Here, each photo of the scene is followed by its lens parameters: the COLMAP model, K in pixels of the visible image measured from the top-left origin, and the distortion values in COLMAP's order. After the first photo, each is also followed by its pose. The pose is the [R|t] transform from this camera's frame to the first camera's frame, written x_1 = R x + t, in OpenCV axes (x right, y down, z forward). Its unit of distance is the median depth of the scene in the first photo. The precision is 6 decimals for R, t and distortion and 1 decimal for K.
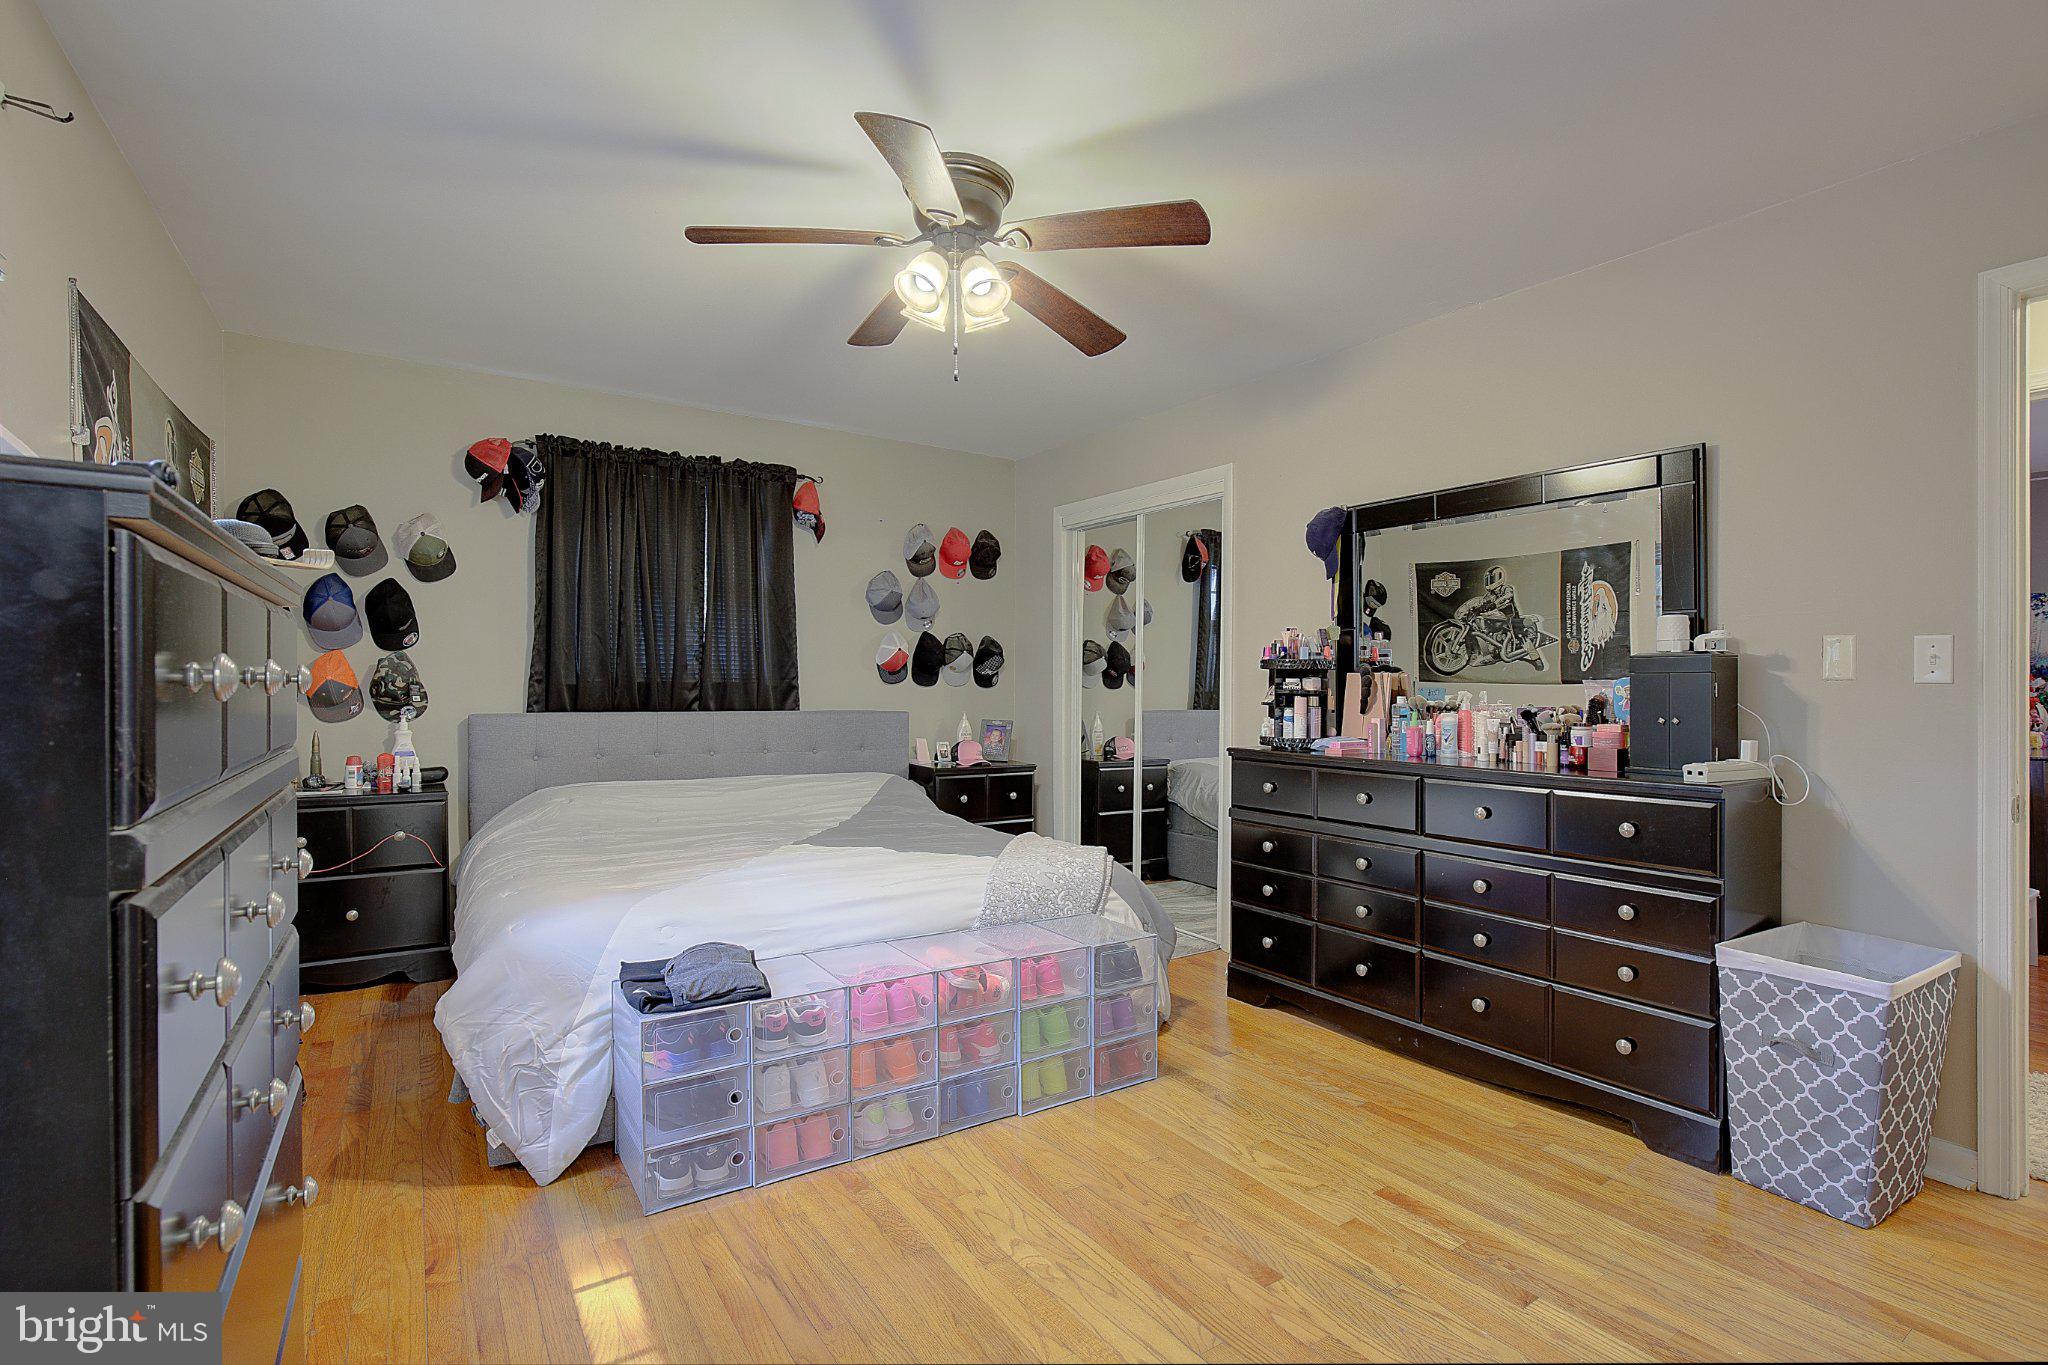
lens RADIAL K [[975.0, 0, 1024.0], [0, 975.0, 682.5], [0, 0, 1]] dist [-0.001856, -0.000231]
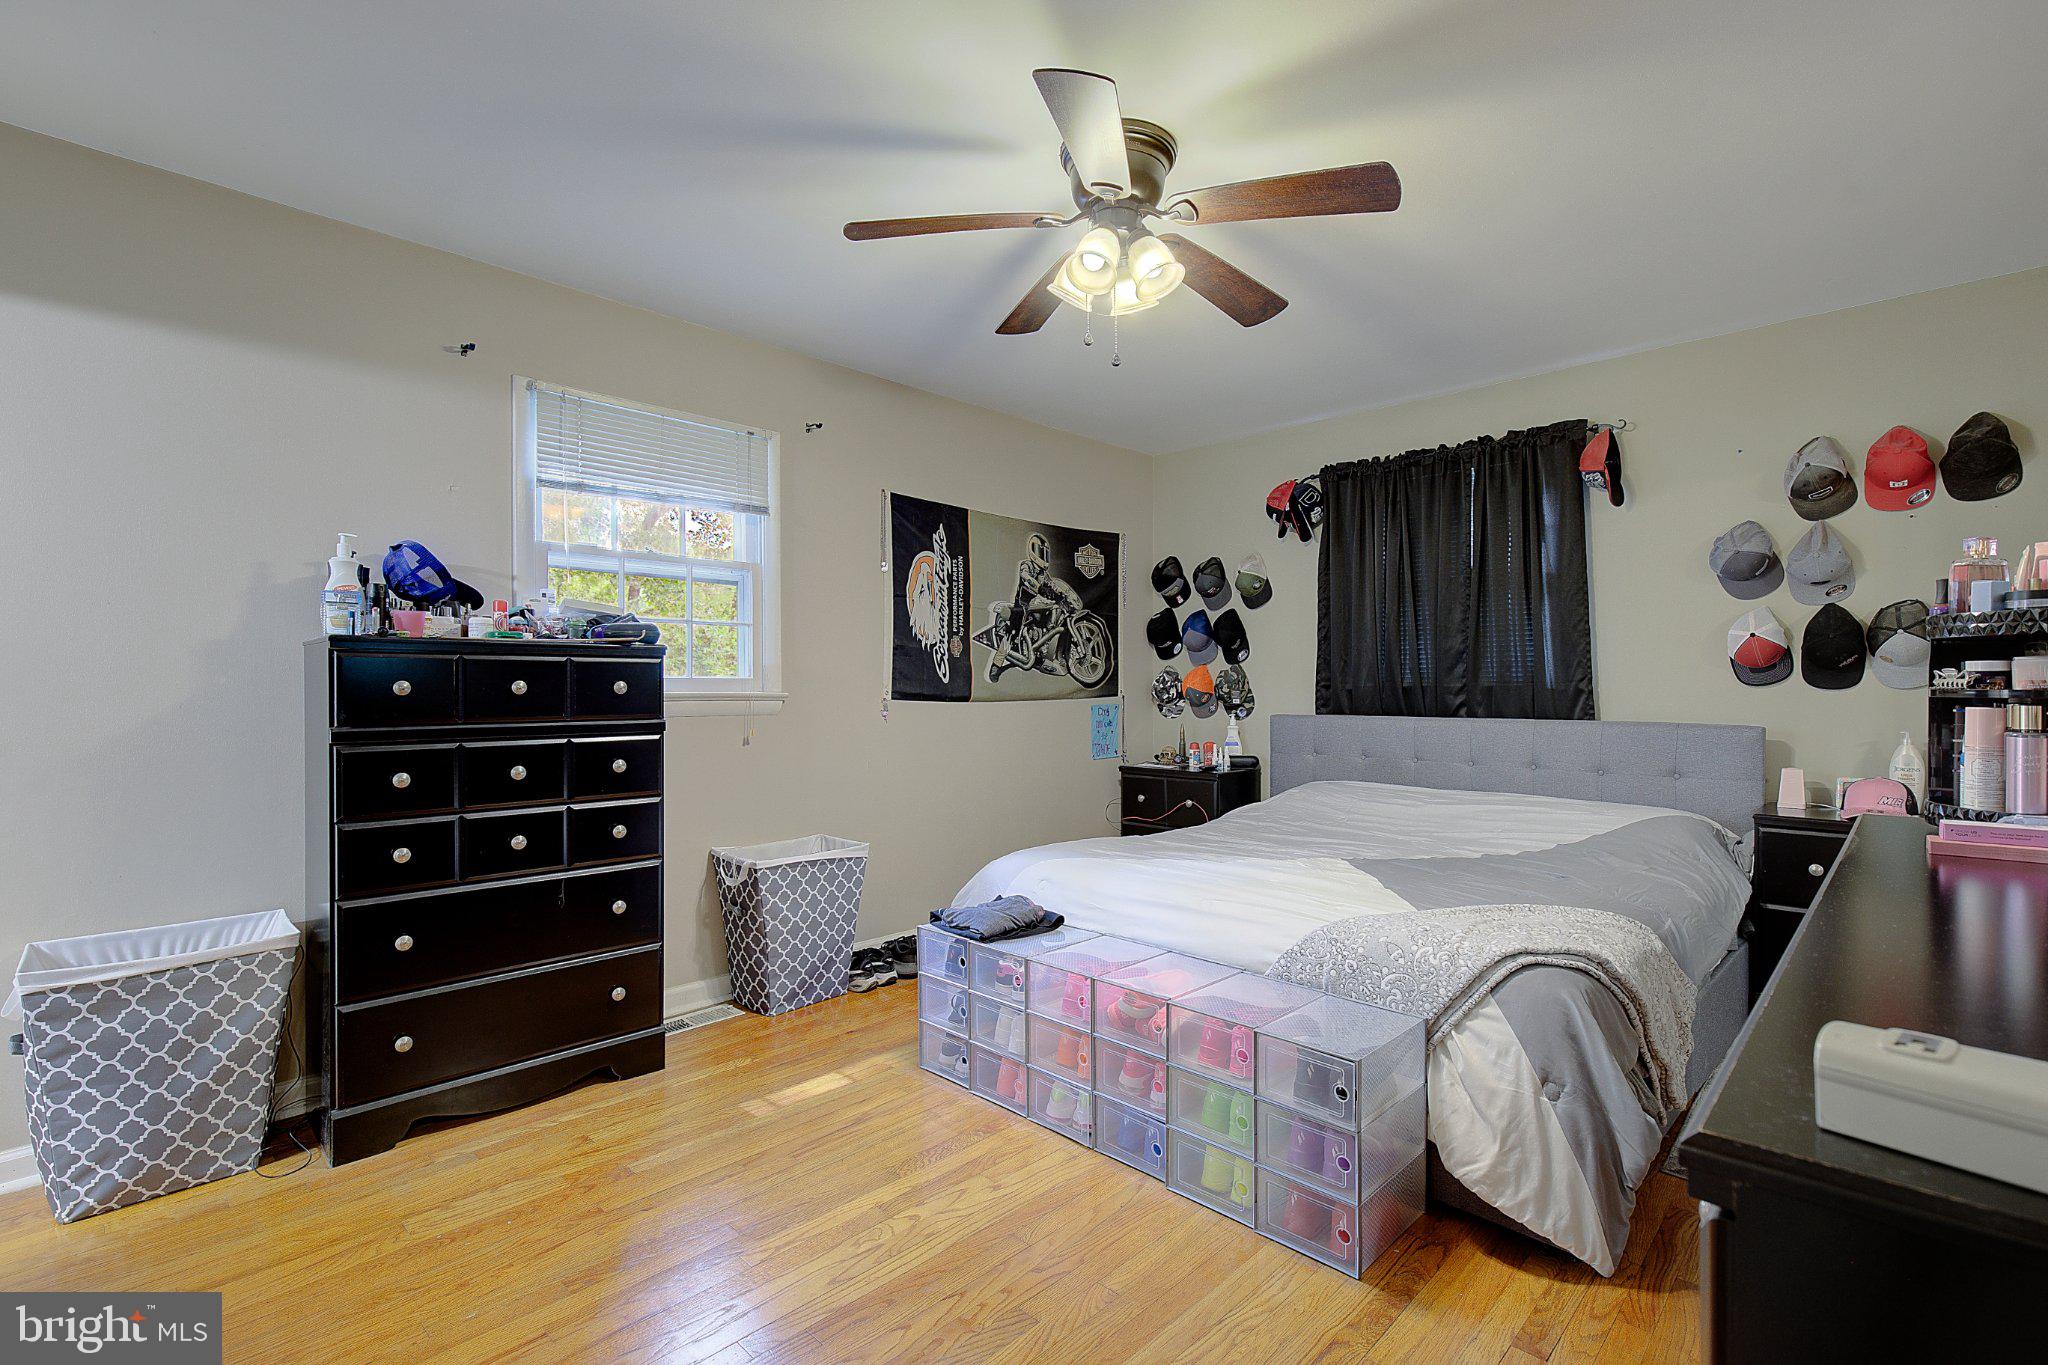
lens RADIAL K [[928.8, 0, 1024.7], [0, 928.8, 697.0], [0, 0, 1]] dist [0.018211, 0.000005]
pose [[0.214049, 0.002170, -0.976821, 0.486657], [0.004797, 0.999983, 0.003273, 0.005425], [0.976811, -0.005386, 0.214035, 0.440303]]
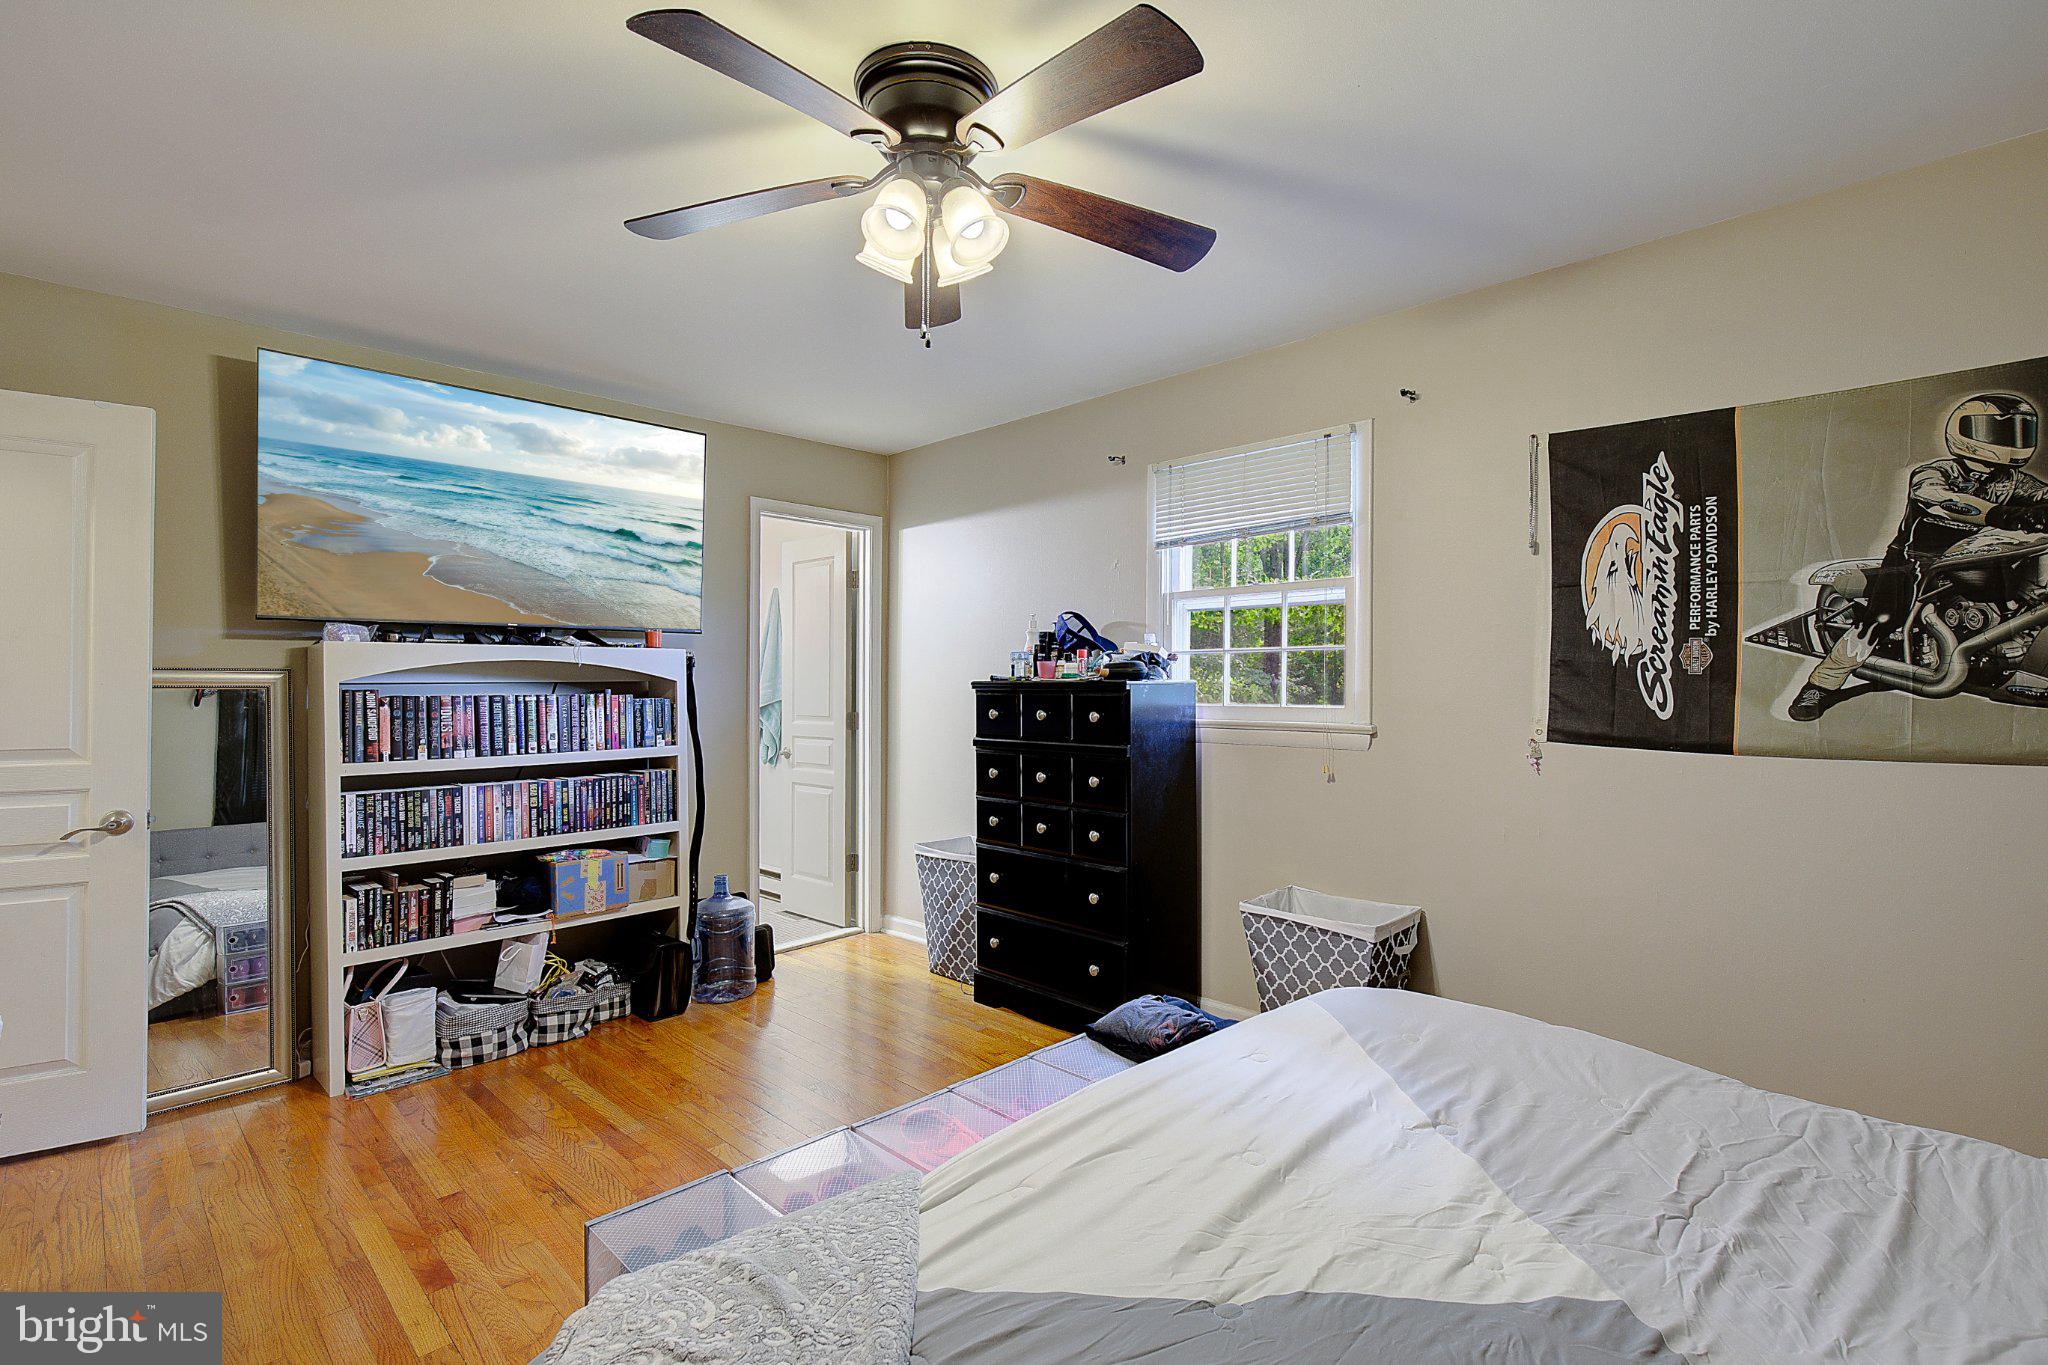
lens RADIAL K [[975.0, 0, 1024.0], [0, 975.0, 682.5], [0, 0, 1]] dist [-0.001856, -0.000231]
pose [[-0.979326, -0.001354, -0.202284, 0.004299], [-0.000912, 0.999997, -0.002280, -0.029415], [0.202286, -0.002048, -0.979324, 1.114310]]
